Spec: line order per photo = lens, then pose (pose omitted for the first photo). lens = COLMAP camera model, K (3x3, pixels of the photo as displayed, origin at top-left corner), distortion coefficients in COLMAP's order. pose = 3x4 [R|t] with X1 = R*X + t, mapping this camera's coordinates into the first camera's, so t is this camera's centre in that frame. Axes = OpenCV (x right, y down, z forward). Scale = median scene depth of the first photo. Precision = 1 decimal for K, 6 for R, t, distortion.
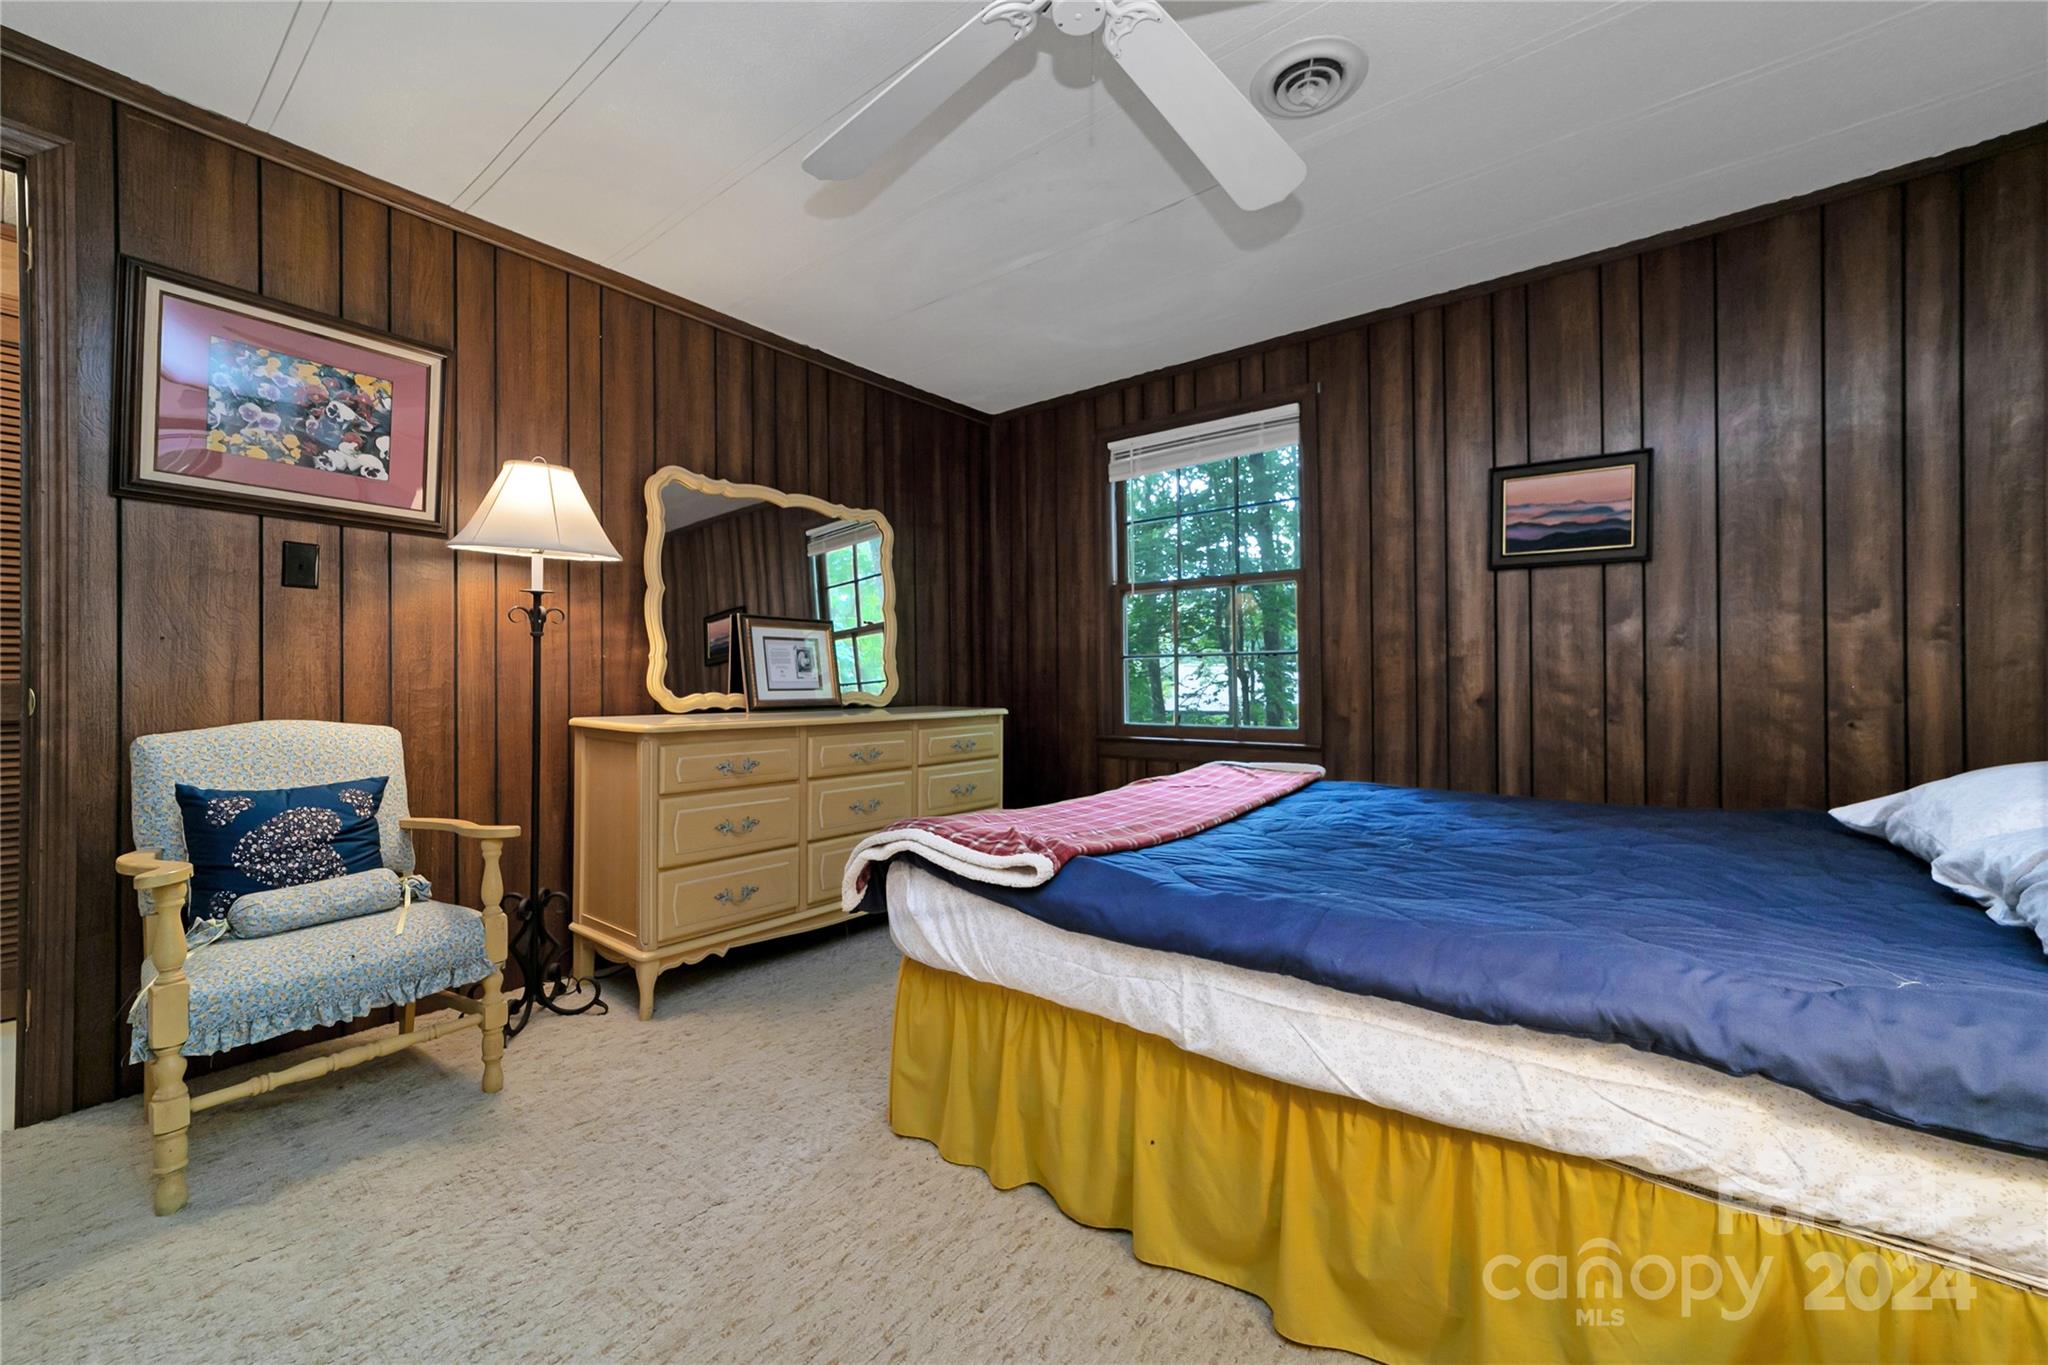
lens RADIAL K [[786.3, 0, 1039.3], [0, 786.3, 692.4], [0, 0, 1]] dist [-0.010682, 0.000061]
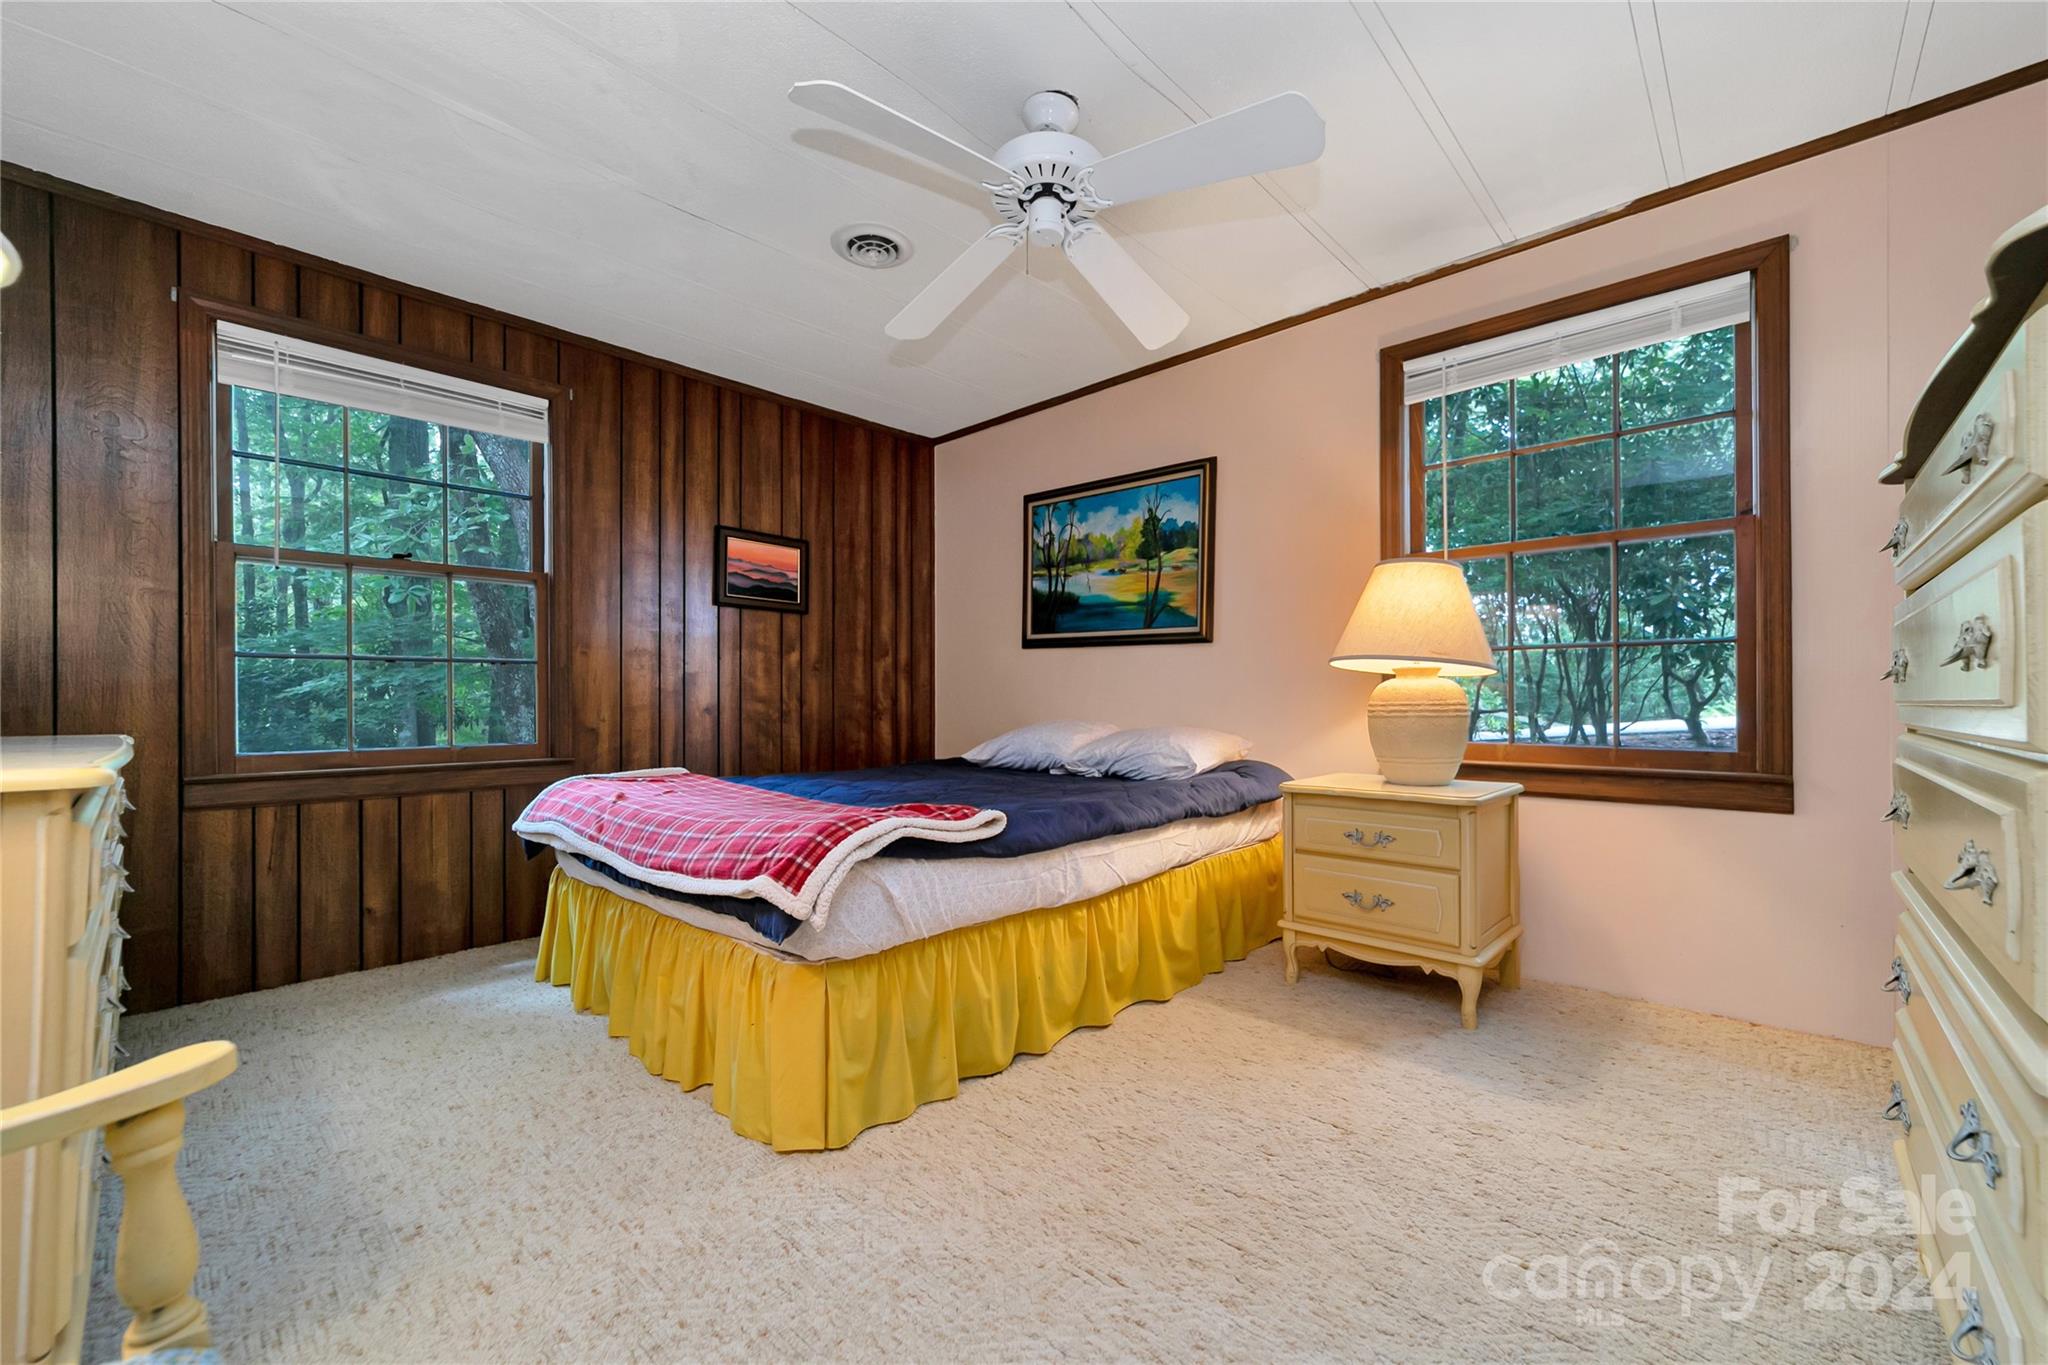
lens RADIAL K [[786.3, 0, 1039.3], [0, 786.3, 692.4], [0, 0, 1]] dist [-0.010682, 0.000061]
pose [[0.112753, 0.011432, 0.993557, -0.637557], [0.014212, 0.999813, -0.013117, 0.008046], [-0.993521, 0.015599, 0.112569, 0.359204]]
